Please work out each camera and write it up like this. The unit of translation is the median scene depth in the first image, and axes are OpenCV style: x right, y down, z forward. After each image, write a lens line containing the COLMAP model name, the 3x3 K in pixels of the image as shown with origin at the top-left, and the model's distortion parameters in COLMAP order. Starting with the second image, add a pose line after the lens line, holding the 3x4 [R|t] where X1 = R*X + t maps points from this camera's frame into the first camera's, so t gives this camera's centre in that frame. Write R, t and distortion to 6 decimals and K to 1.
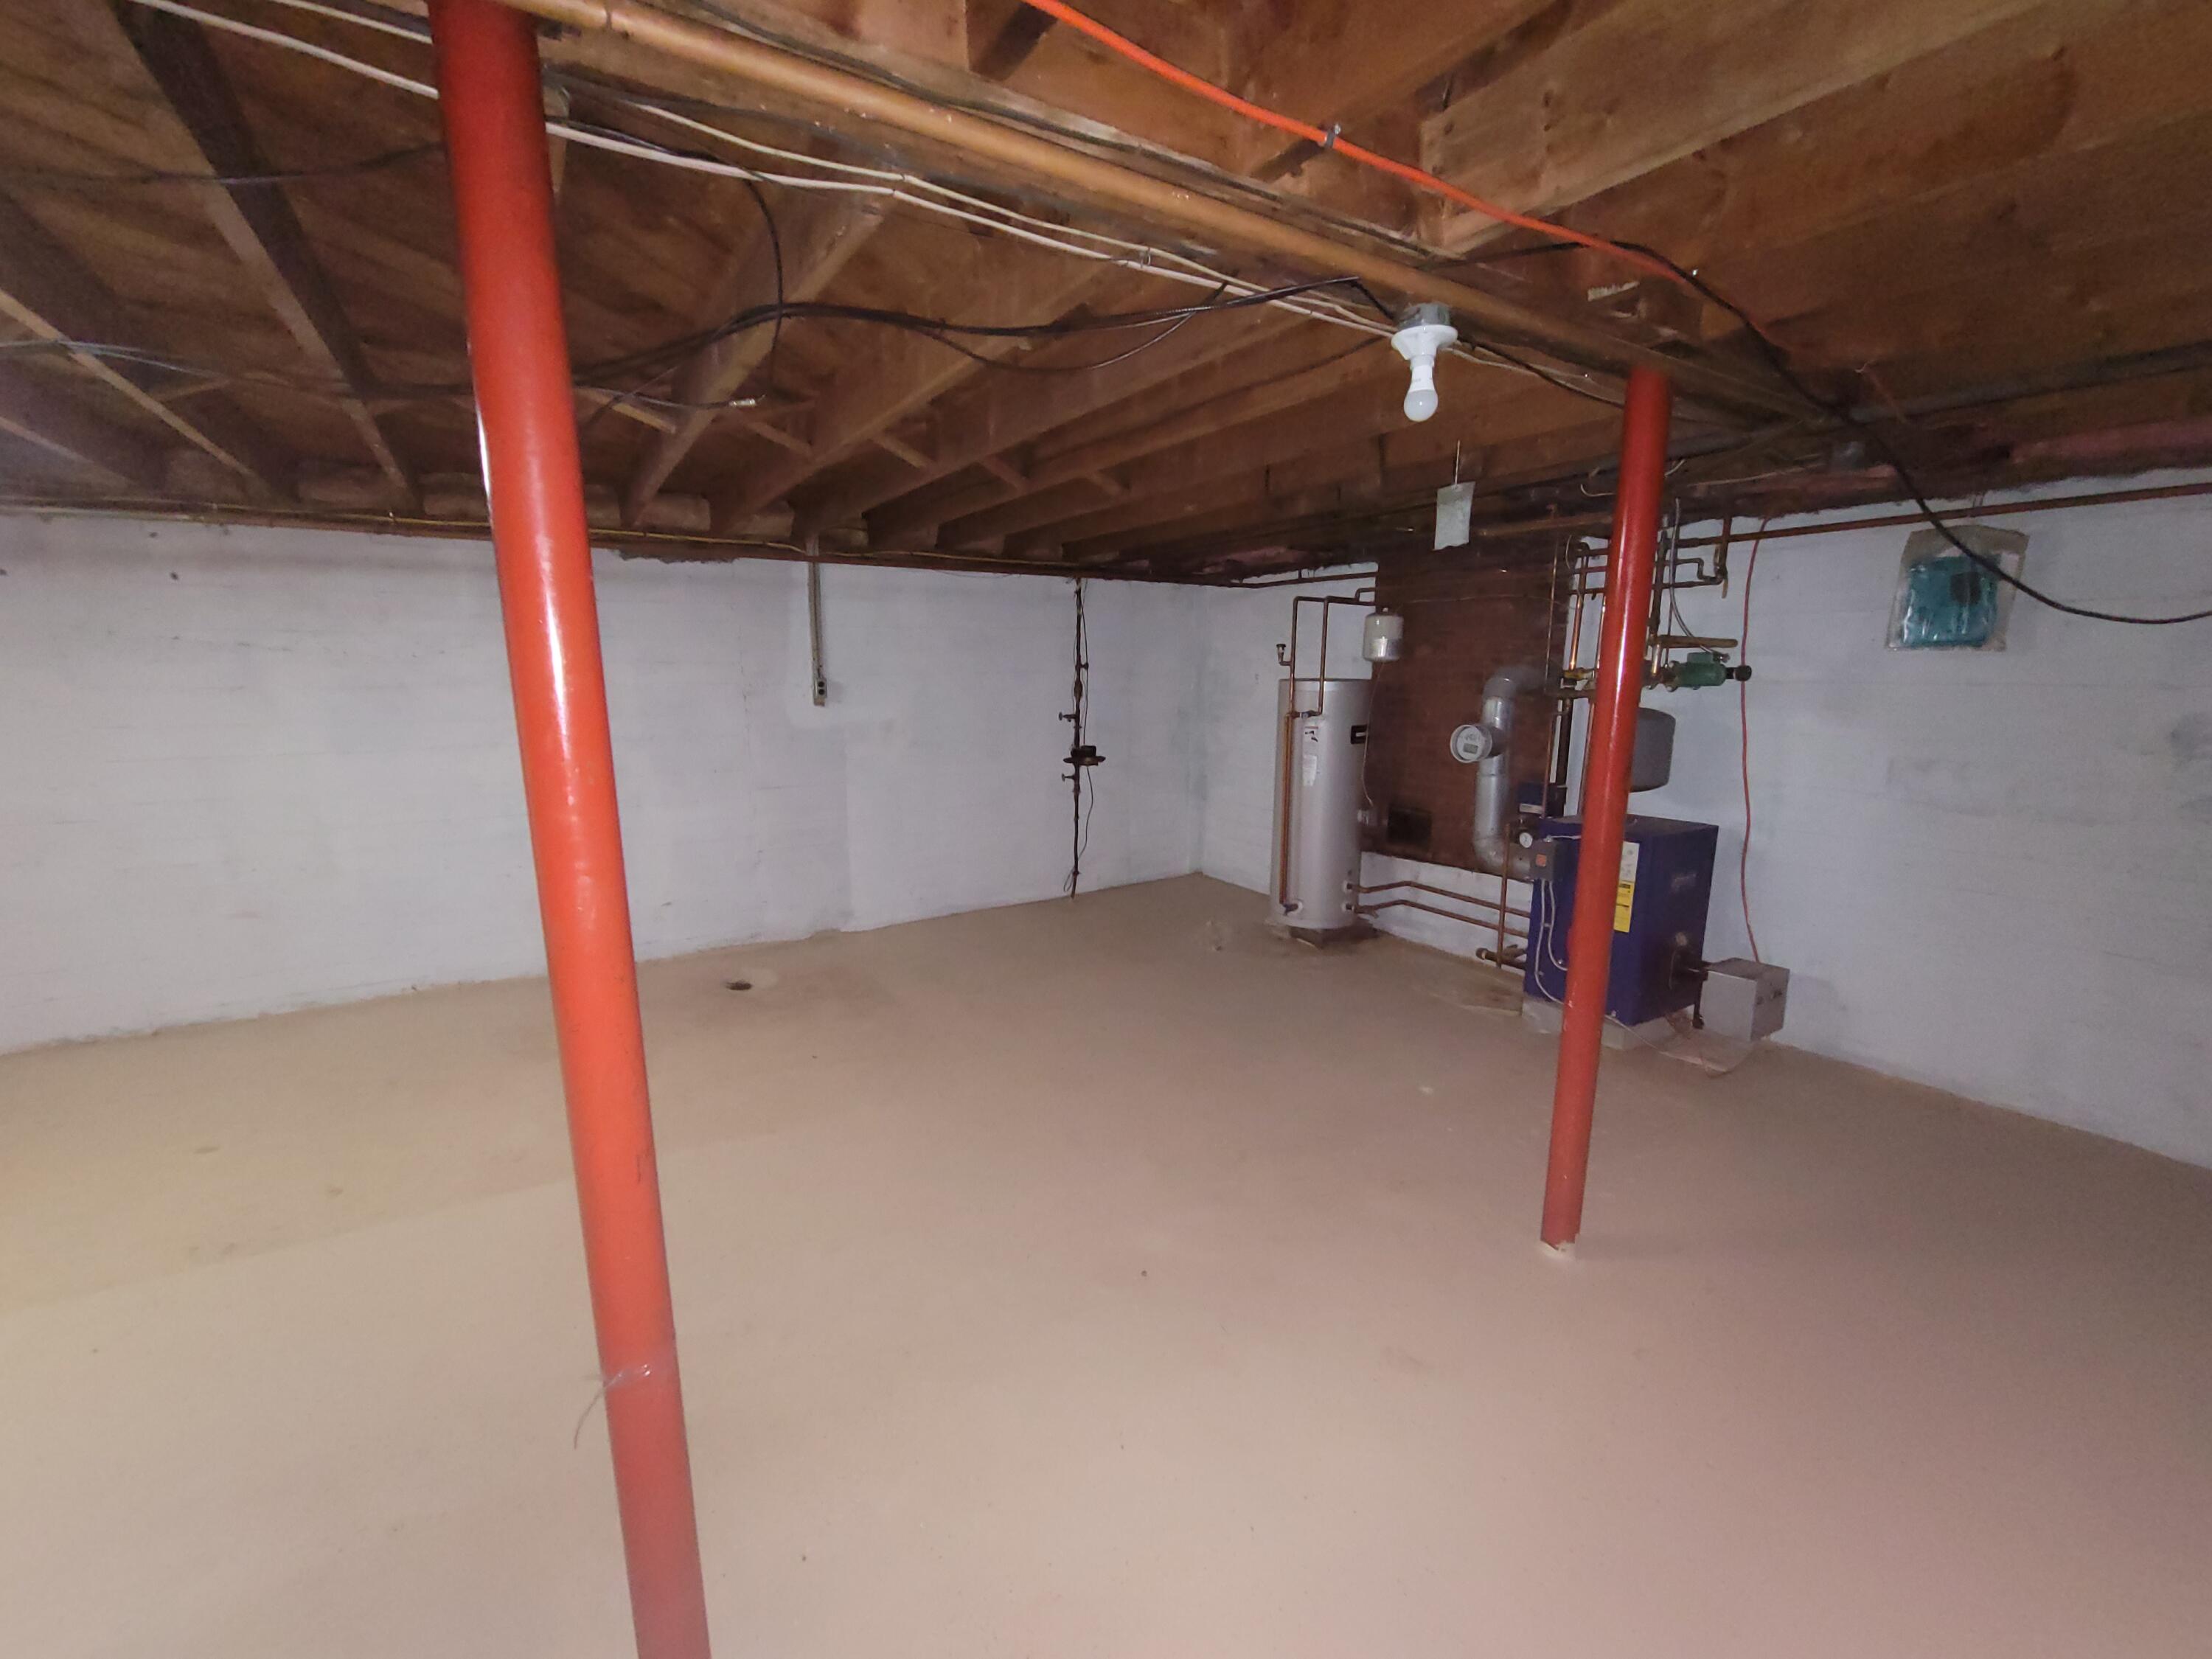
lens RADIAL K [[911.3, 0, 1100.3], [0, 911.3, 833.5], [0, 0, 1]] dist [0.002717, -0.000557]
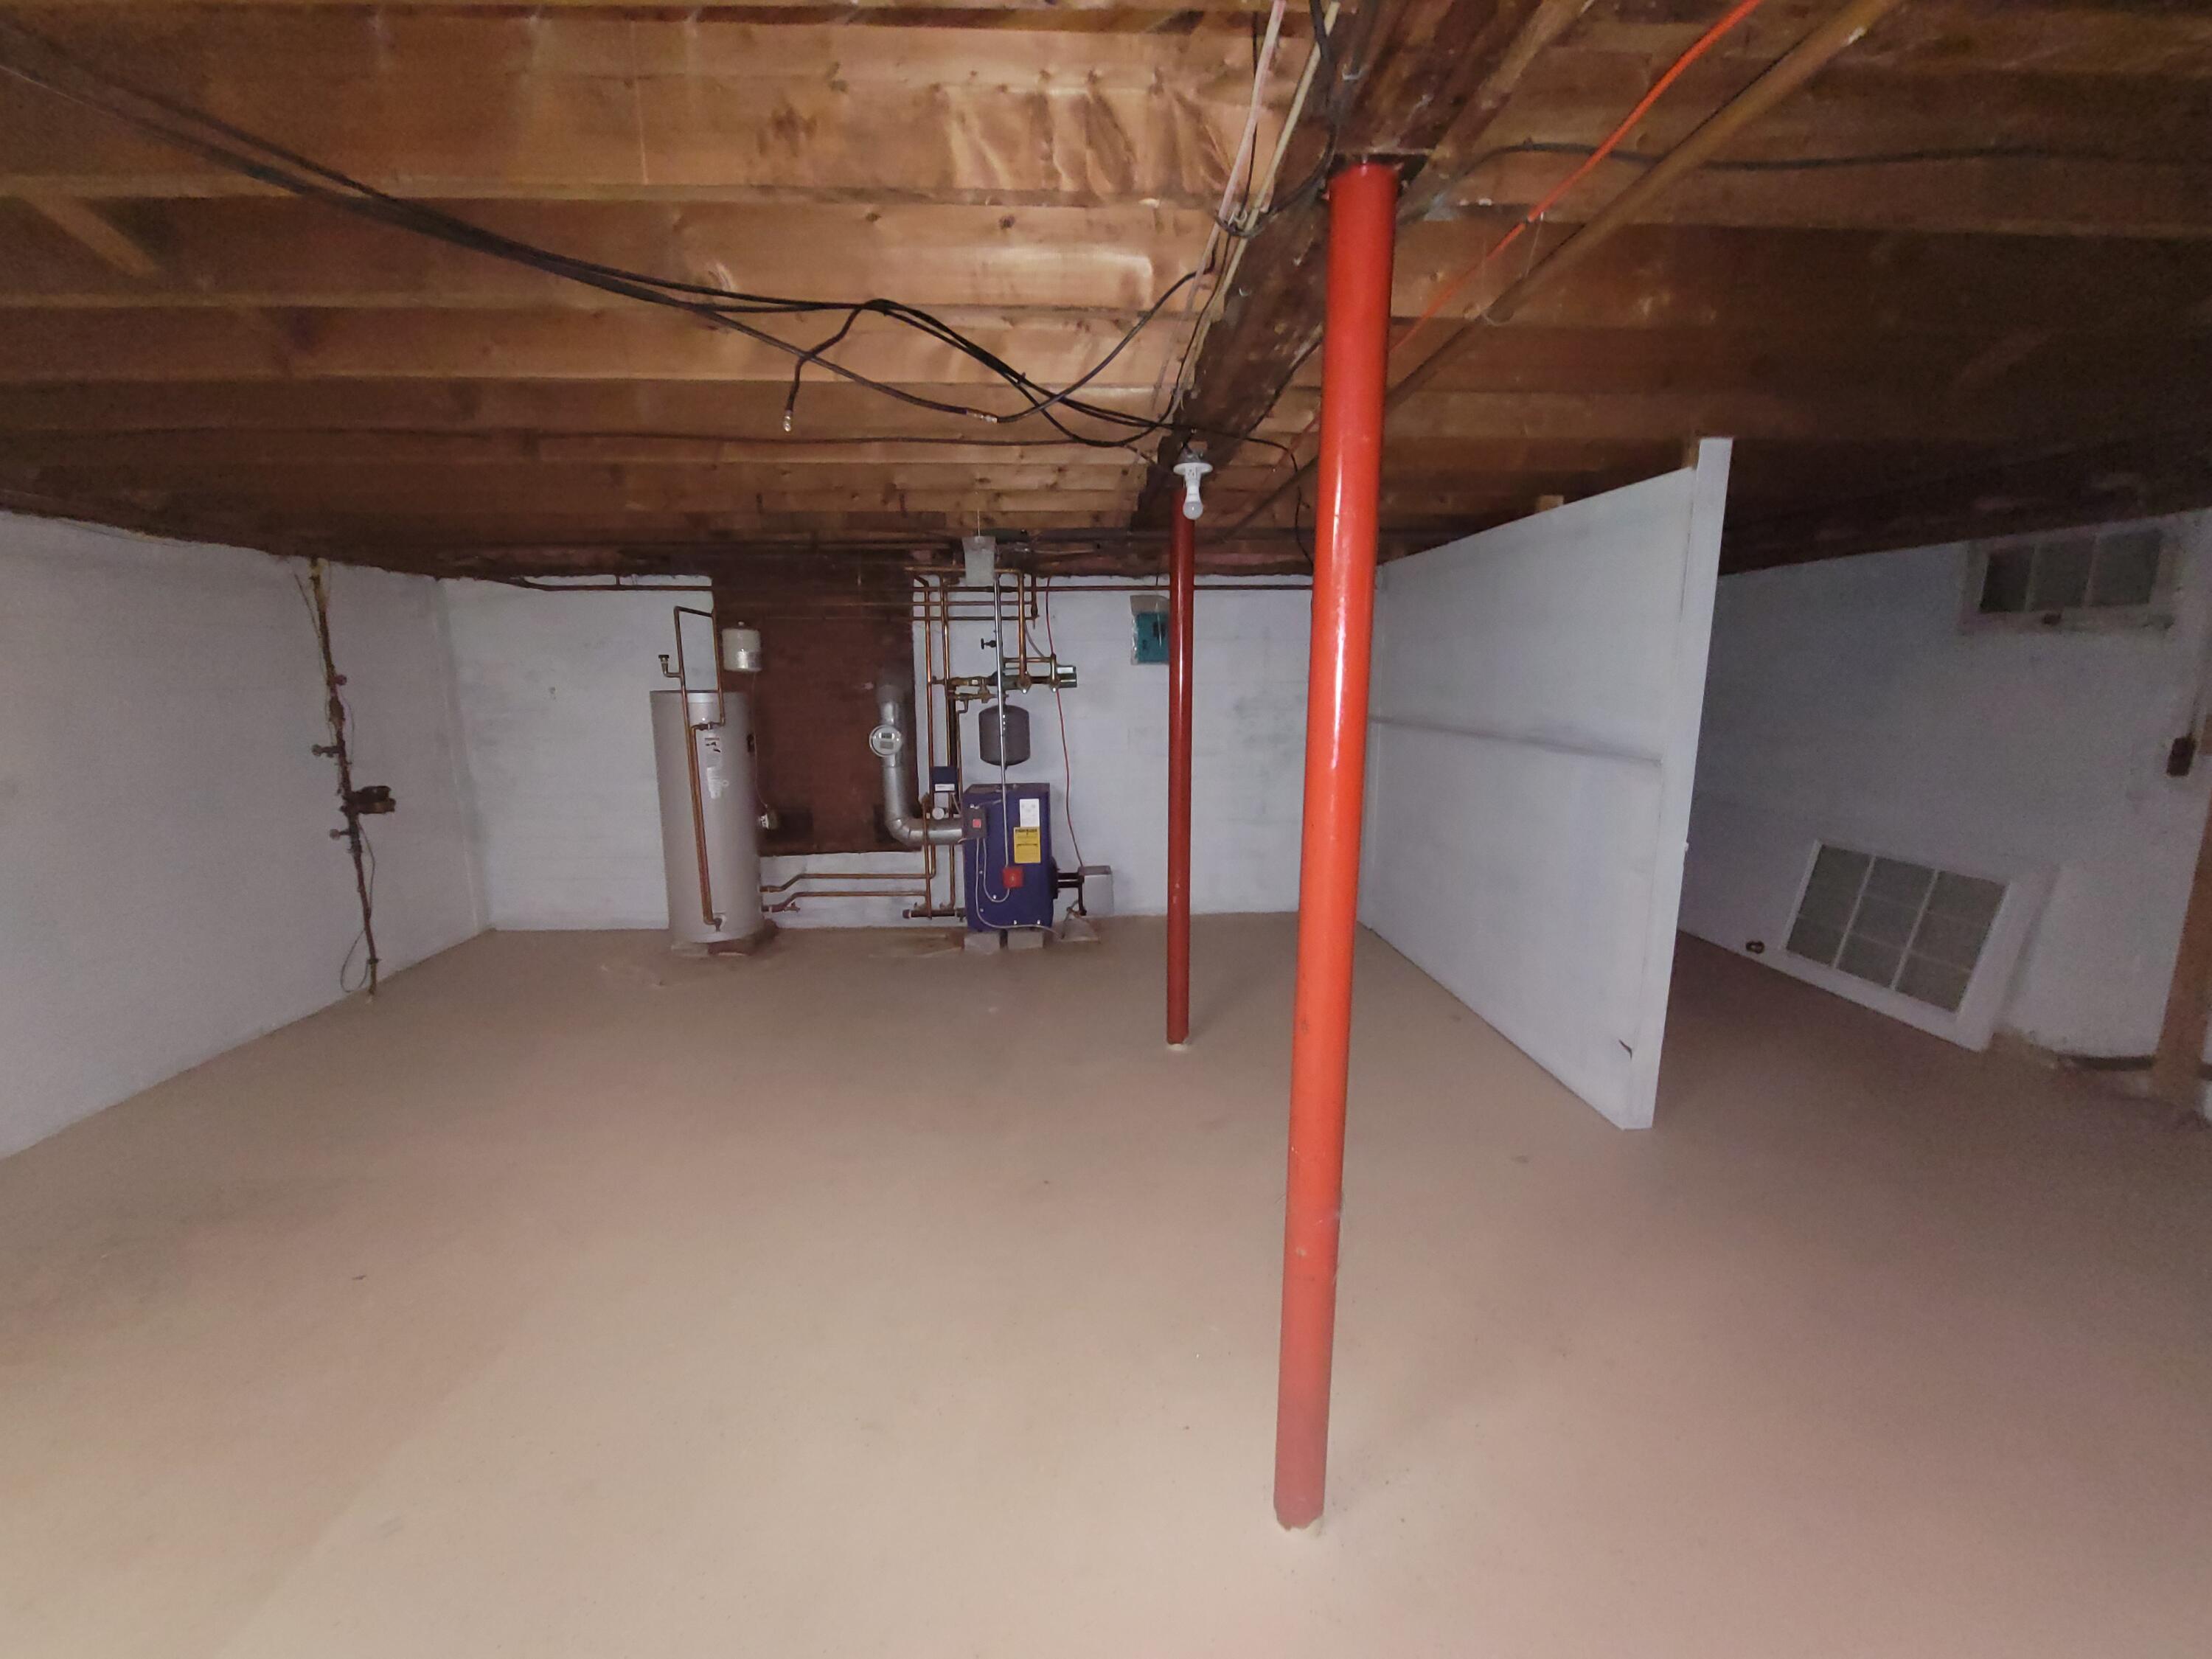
lens RADIAL K [[911.3, 0, 1094.5], [0, 911.3, 834.1], [0, 0, 1]] dist [0.002717, -0.000557]
pose [[0.503775, -0.152301, 0.850303, -0.402256], [0.163379, 0.983368, 0.079338, -0.023751], [-0.848244, 0.098953, 0.520279, 0.130567]]
